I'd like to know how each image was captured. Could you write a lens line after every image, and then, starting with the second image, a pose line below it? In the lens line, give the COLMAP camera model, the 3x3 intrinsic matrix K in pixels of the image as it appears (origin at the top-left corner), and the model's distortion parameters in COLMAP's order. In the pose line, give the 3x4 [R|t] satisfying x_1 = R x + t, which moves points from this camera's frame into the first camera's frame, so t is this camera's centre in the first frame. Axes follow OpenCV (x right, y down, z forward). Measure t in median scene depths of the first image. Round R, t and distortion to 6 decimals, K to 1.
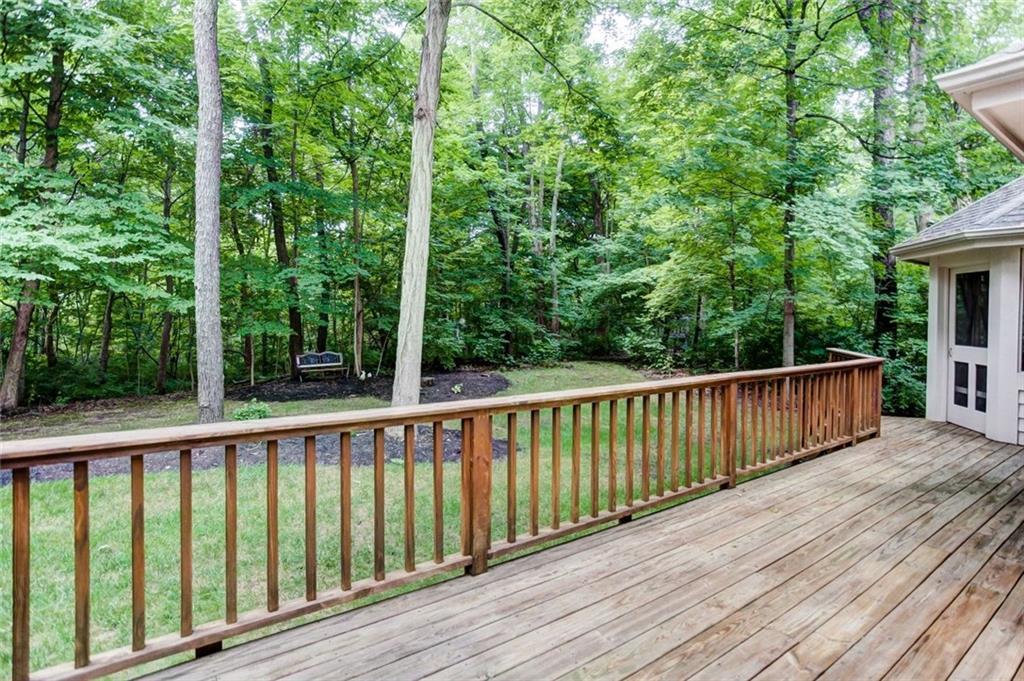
lens RADIAL K [[515.1, 0, 517.4], [0, 515.1, 324.0], [0, 0, 1]] dist [-0.063246, 0.035339]
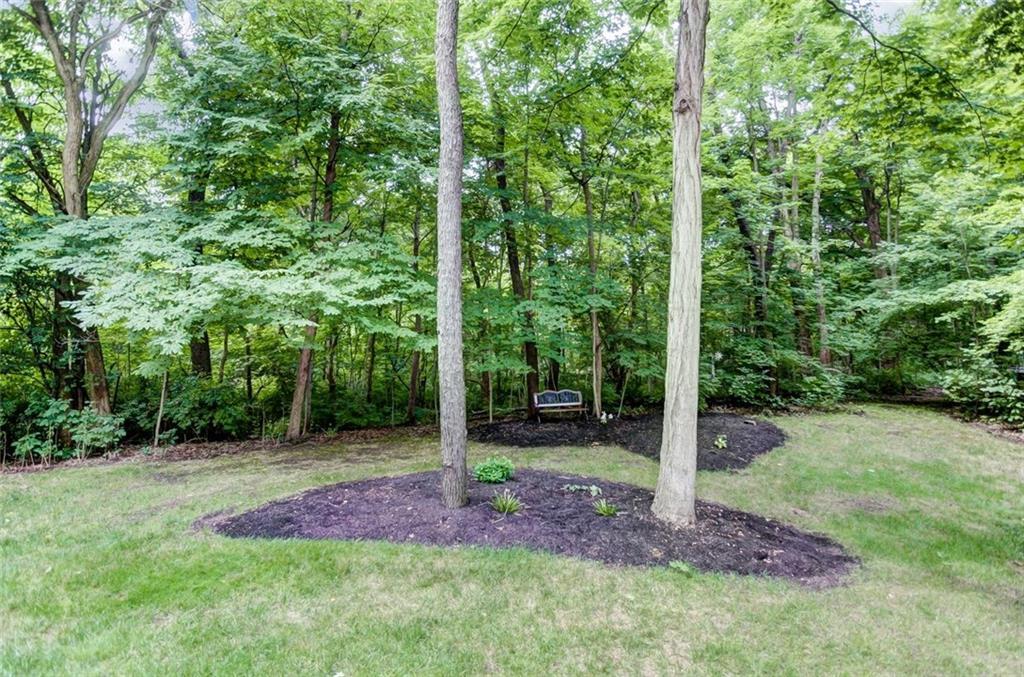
lens RADIAL K [[531.4, 0, 533.9], [0, 531.4, 334.5], [0, 0, 1]] dist [-0.058201, 0.029412]
pose [[0.923899, -0.016703, -0.382273, -0.053604], [0.007313, 0.999635, -0.026004, -0.019410], [0.382567, 0.021229, 0.923684, 0.086482]]
